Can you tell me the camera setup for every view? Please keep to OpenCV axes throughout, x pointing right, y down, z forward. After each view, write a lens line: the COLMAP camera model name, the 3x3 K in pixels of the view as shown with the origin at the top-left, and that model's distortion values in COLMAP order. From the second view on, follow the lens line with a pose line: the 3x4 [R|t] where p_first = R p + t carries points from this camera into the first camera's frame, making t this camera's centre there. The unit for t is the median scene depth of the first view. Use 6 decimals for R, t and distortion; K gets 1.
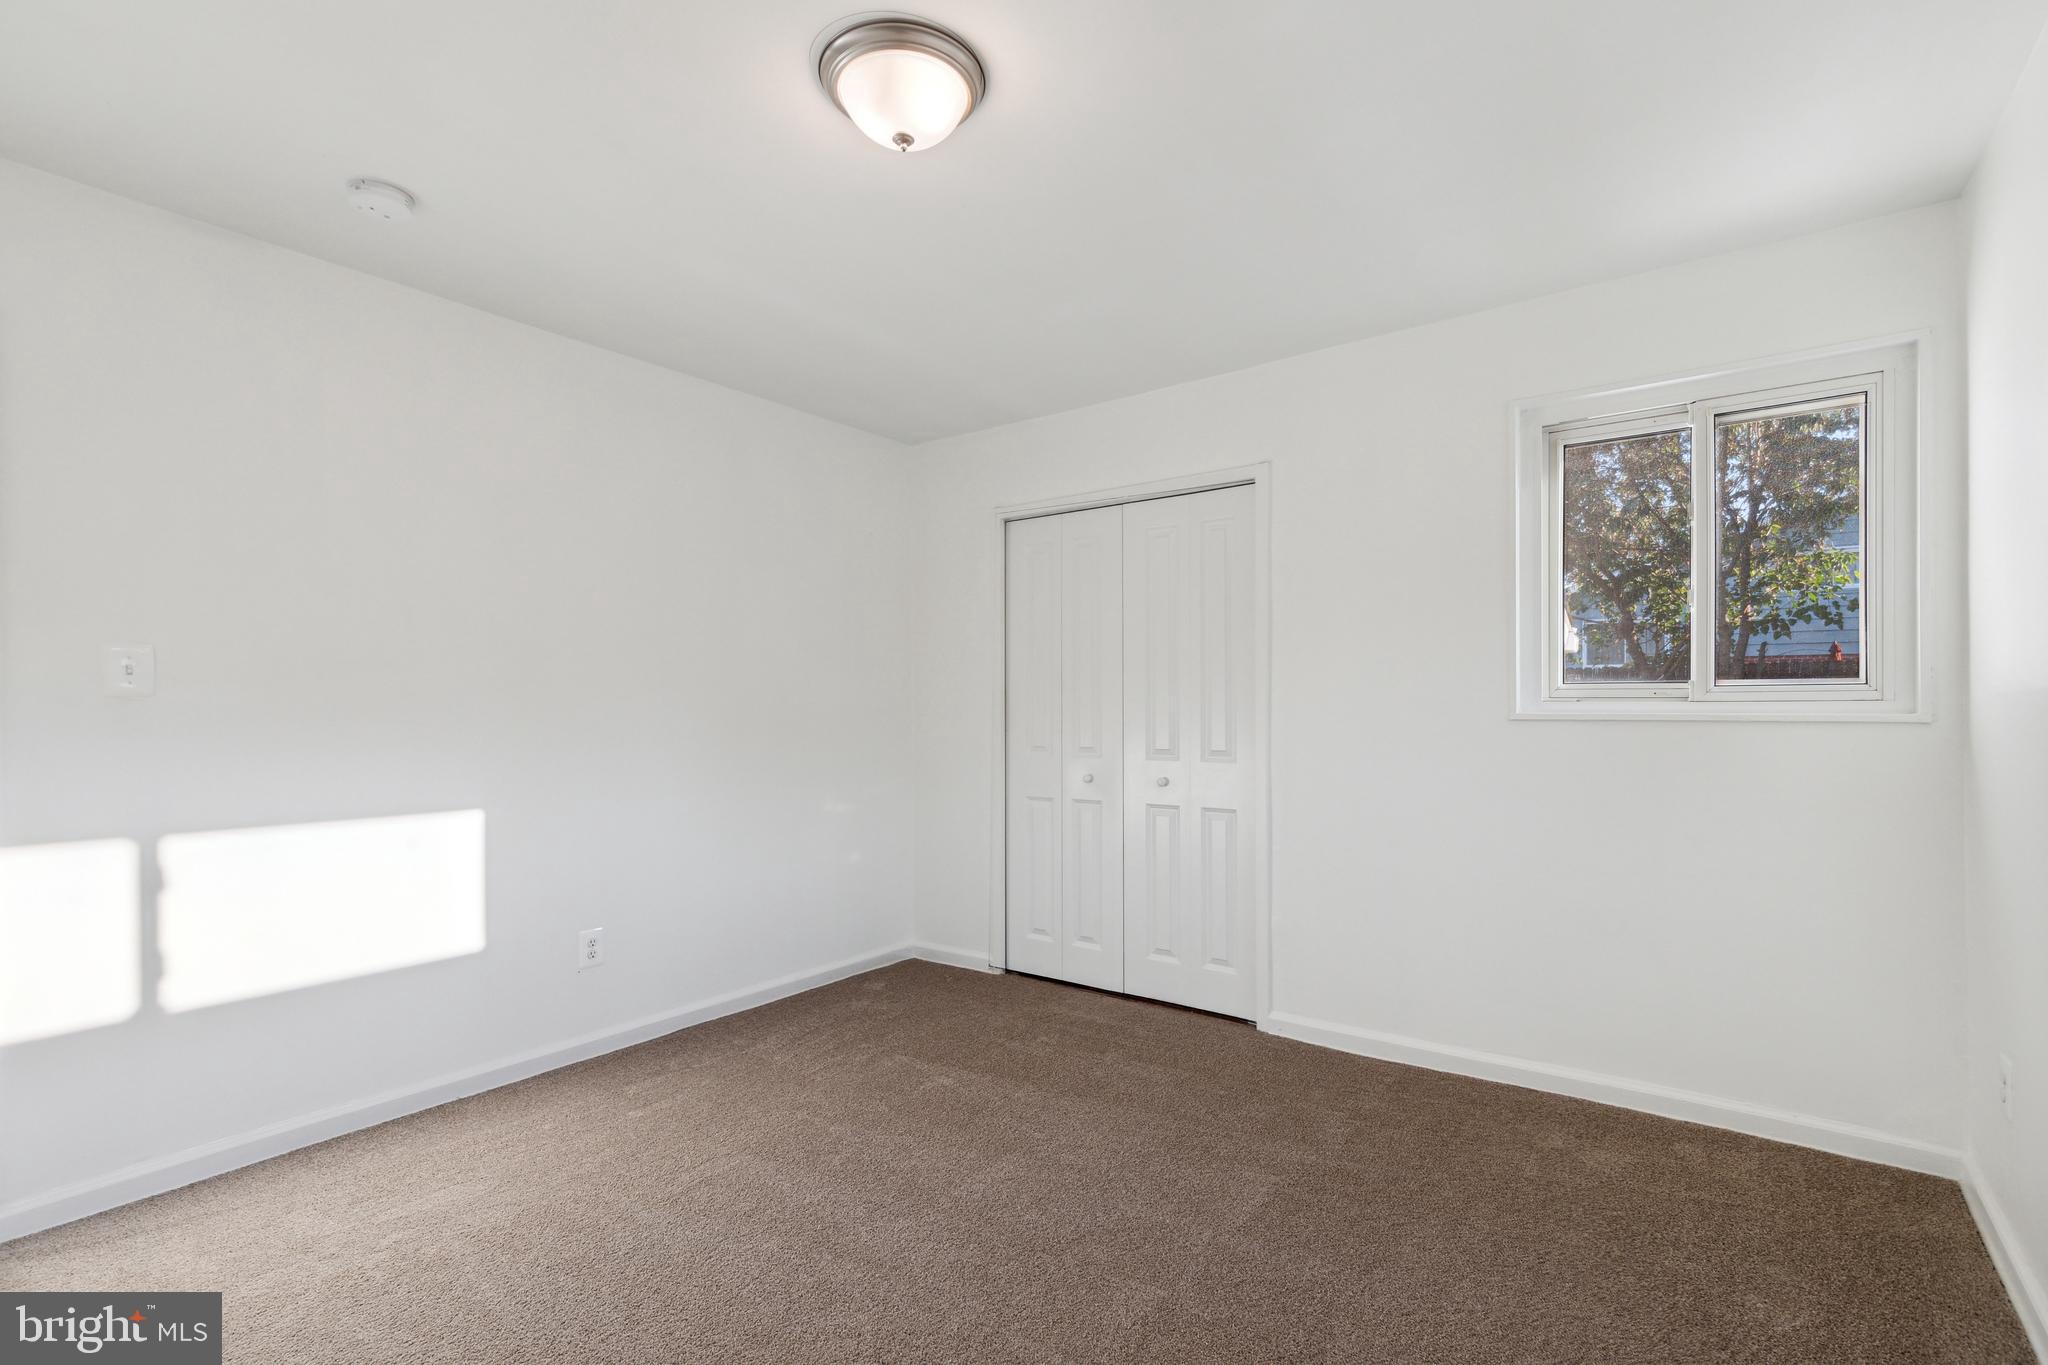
lens RADIAL K [[928.6, 0, 1023.1], [0, 928.6, 699.6], [0, 0, 1]] dist [0.004243, -0.003050]
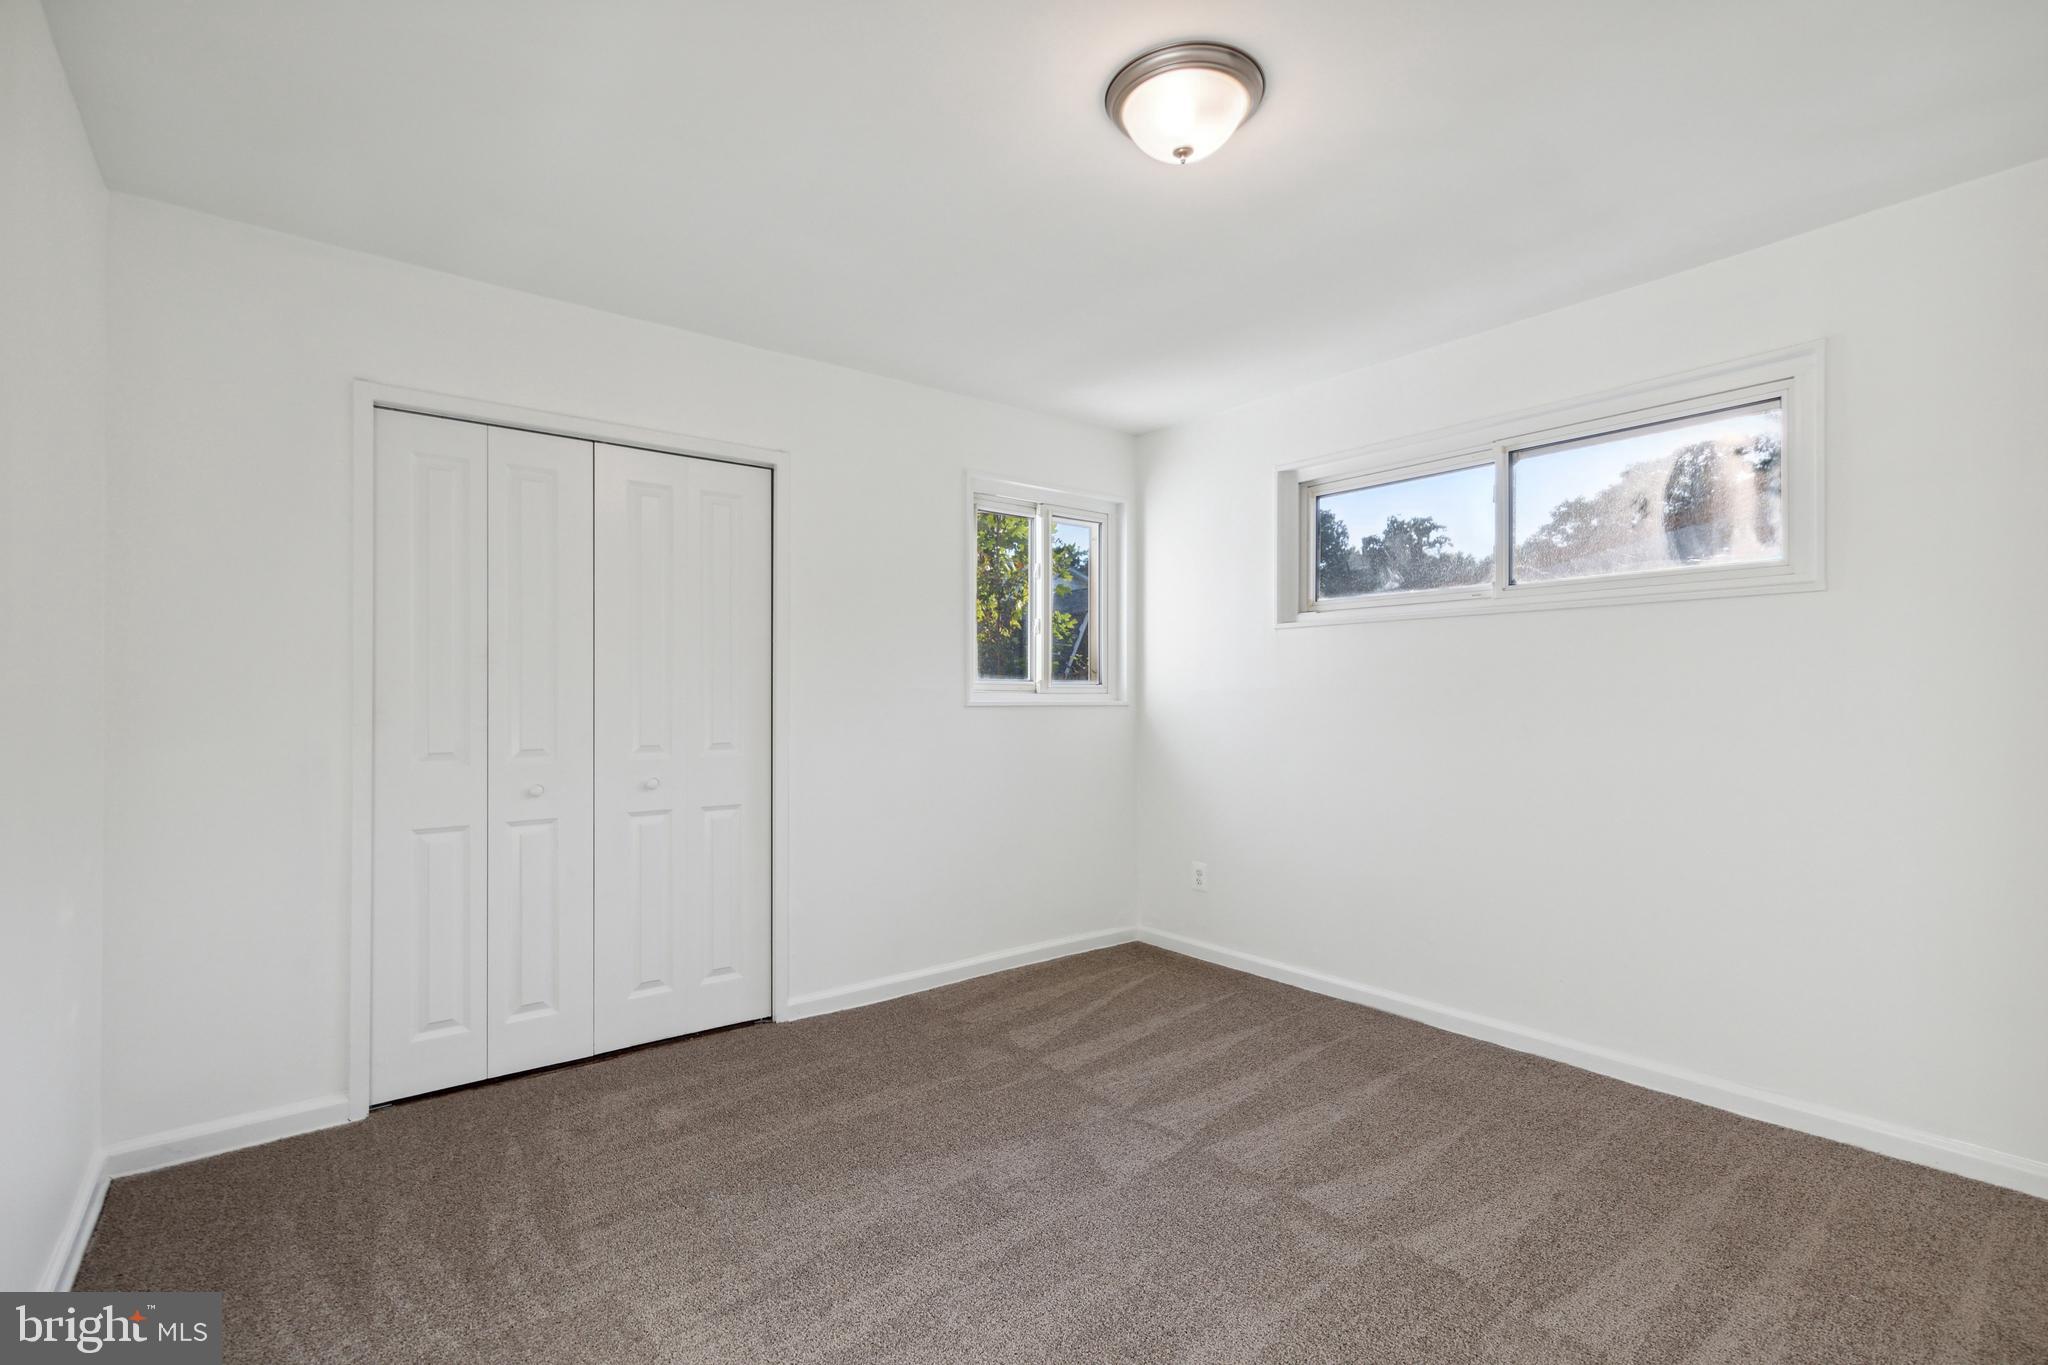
lens RADIAL K [[928.6, 0, 1027.6], [0, 928.6, 692.2], [0, 0, 1]] dist [0.004243, -0.003050]
pose [[0.254322, 0.009722, 0.967071, -0.576395], [-0.007097, 0.999941, -0.008186, 0.008951], [-0.967094, -0.004782, 0.254376, 0.444420]]
